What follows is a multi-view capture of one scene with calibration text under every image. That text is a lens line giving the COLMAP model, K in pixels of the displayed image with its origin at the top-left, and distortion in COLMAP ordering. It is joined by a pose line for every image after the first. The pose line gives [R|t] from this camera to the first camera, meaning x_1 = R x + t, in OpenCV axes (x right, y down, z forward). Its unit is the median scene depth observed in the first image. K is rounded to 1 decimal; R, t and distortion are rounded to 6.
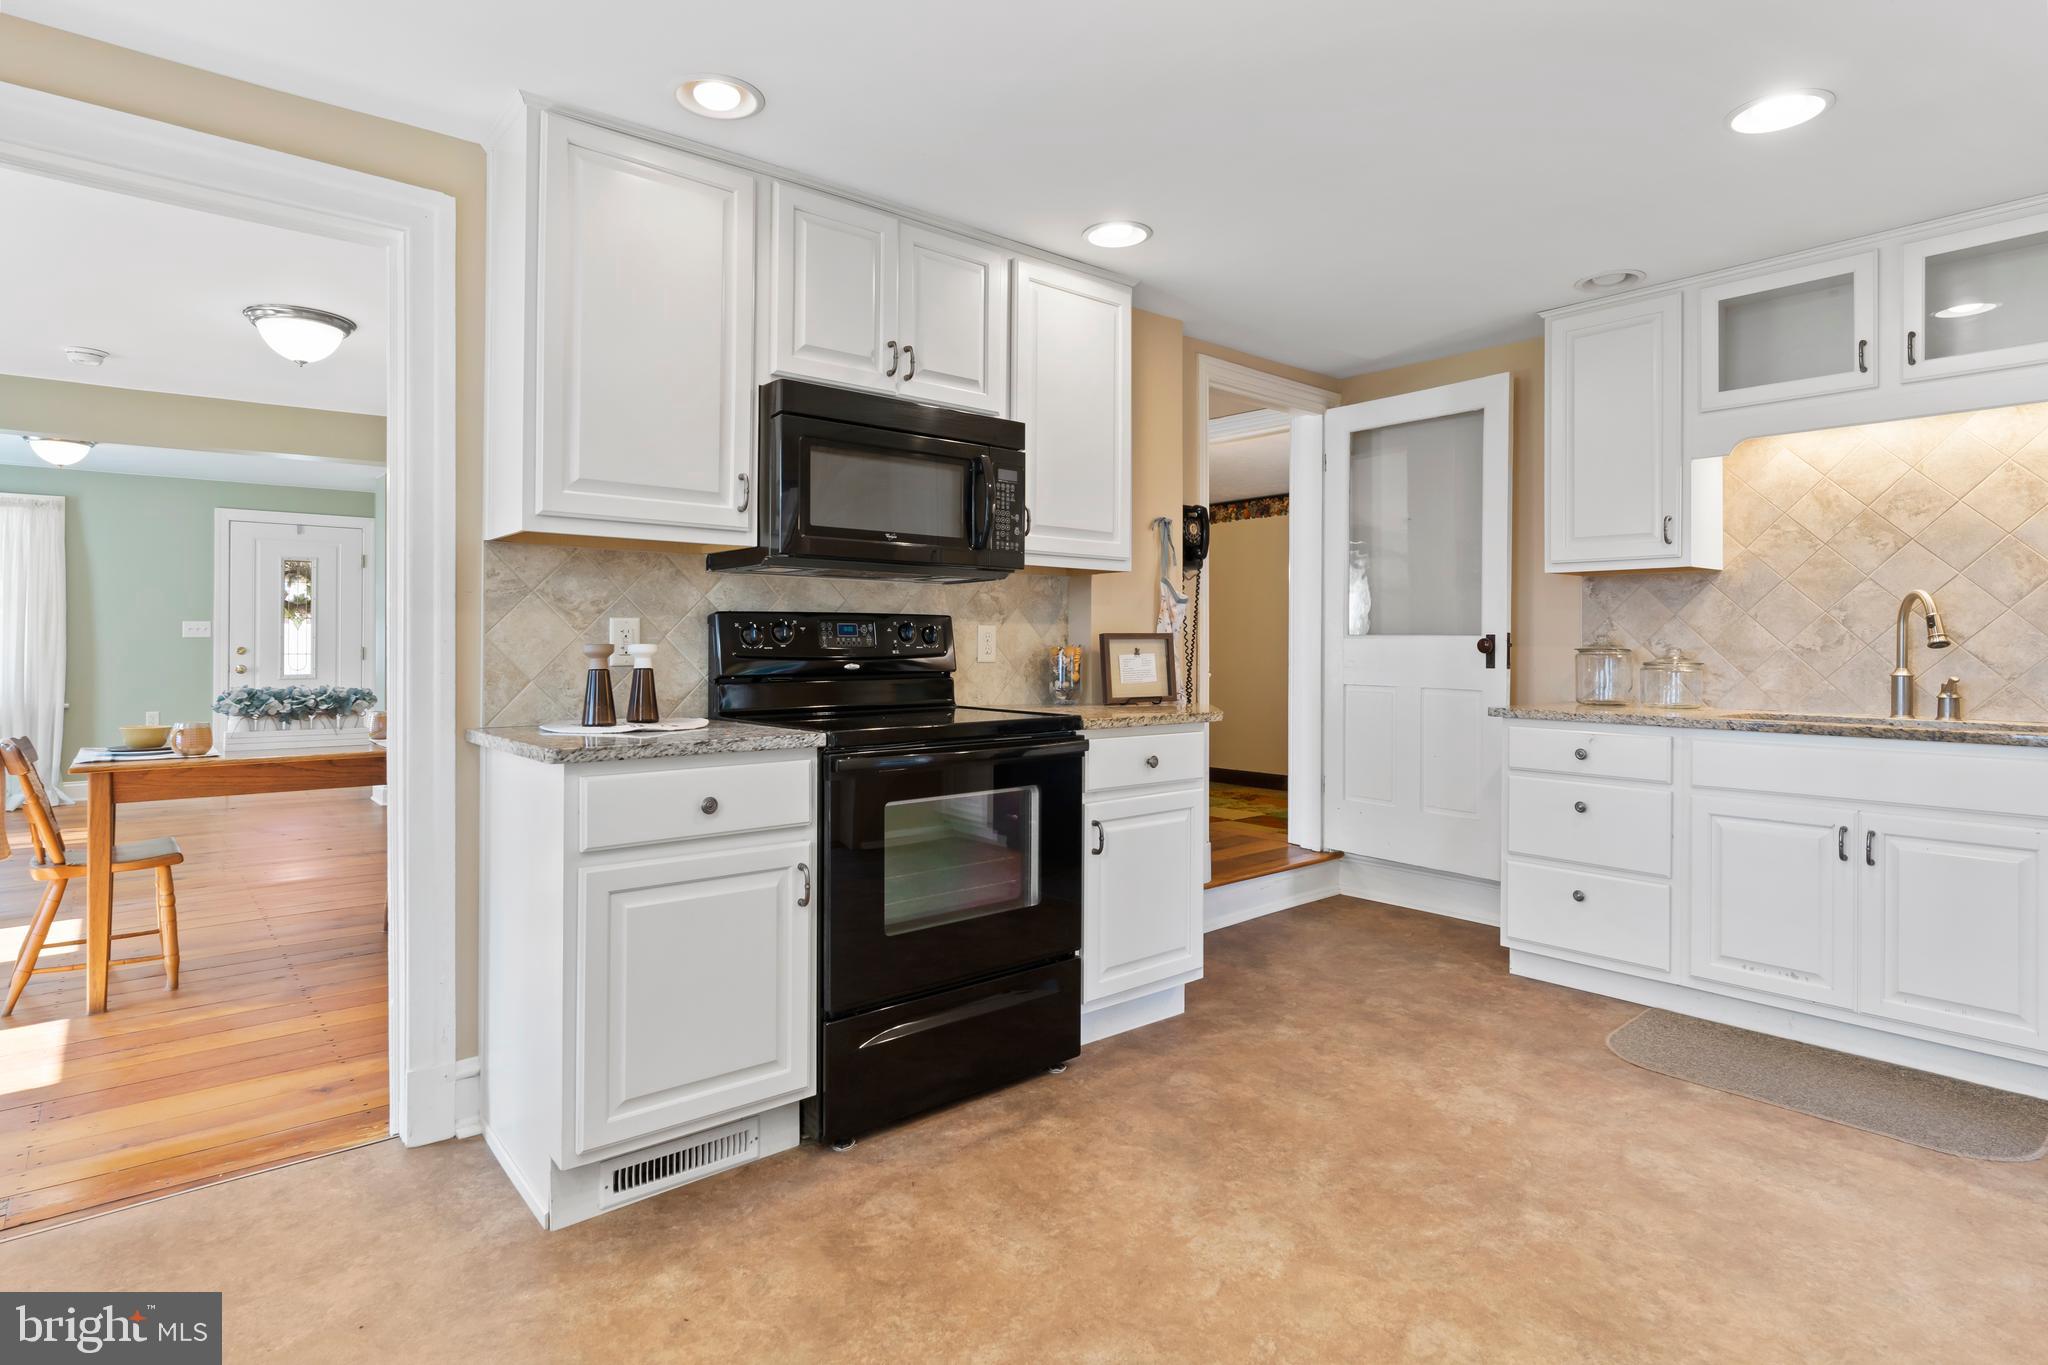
lens RADIAL K [[1039.9, 0, 1024.7], [0, 1039.9, 662.5], [0, 0, 1]] dist [-0.000755, 0.000262]
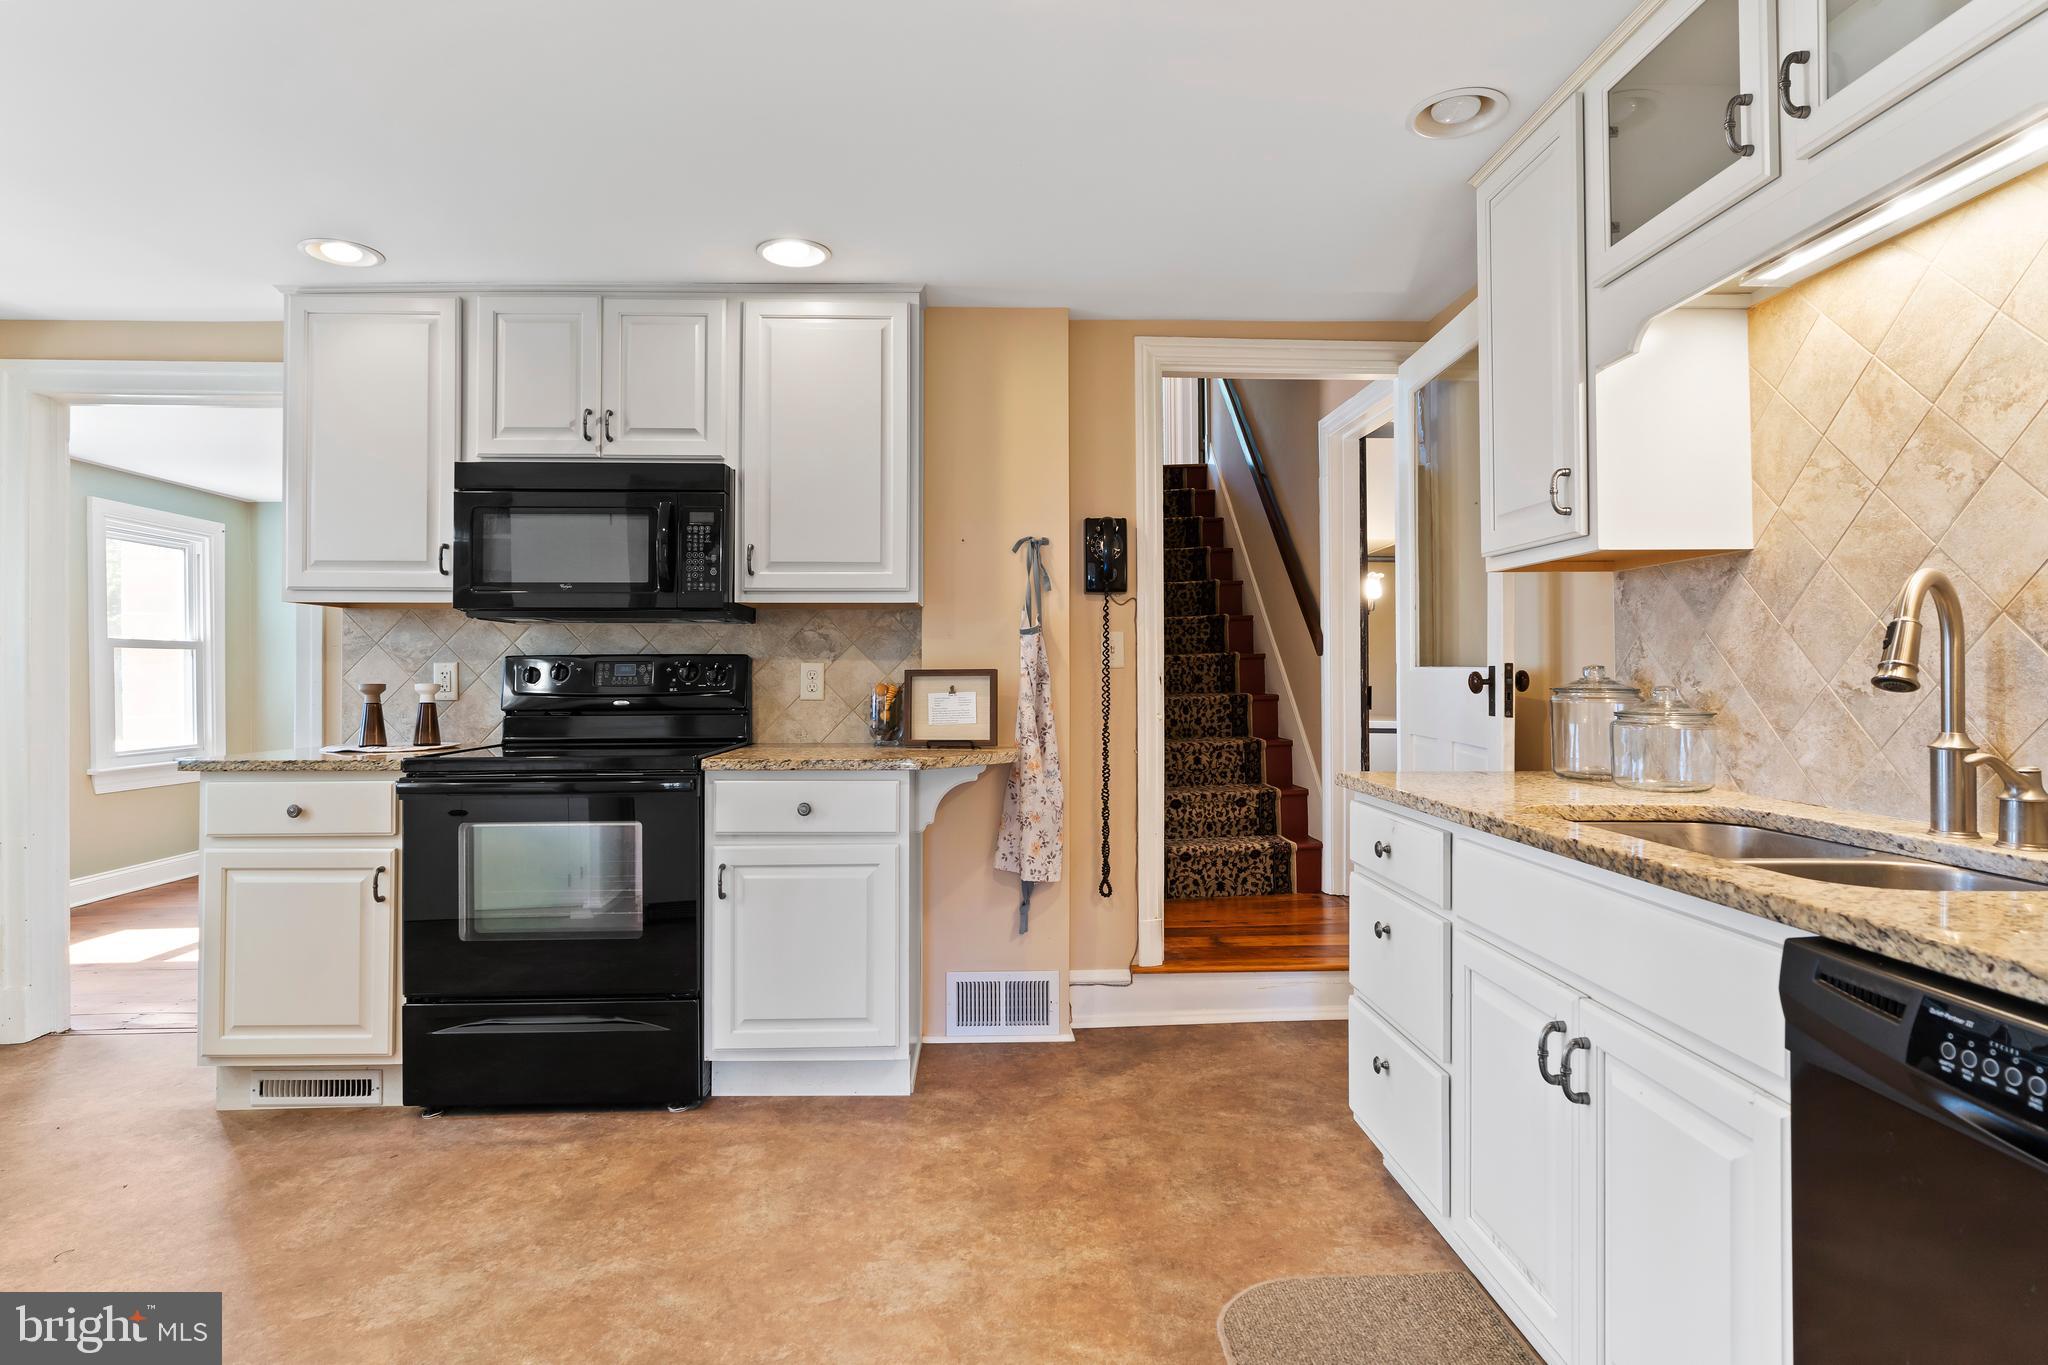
lens RADIAL K [[1049.5, 0, 1024.0], [0, 1049.5, 682.5], [0, 0, 1]] dist [-0.000750, -0.000381]
pose [[0.789814, 0.000049, -0.613346, 0.865384], [-0.006824, 0.999939, -0.008706, -0.011220], [0.613308, 0.011062, 0.789766, 0.382138]]
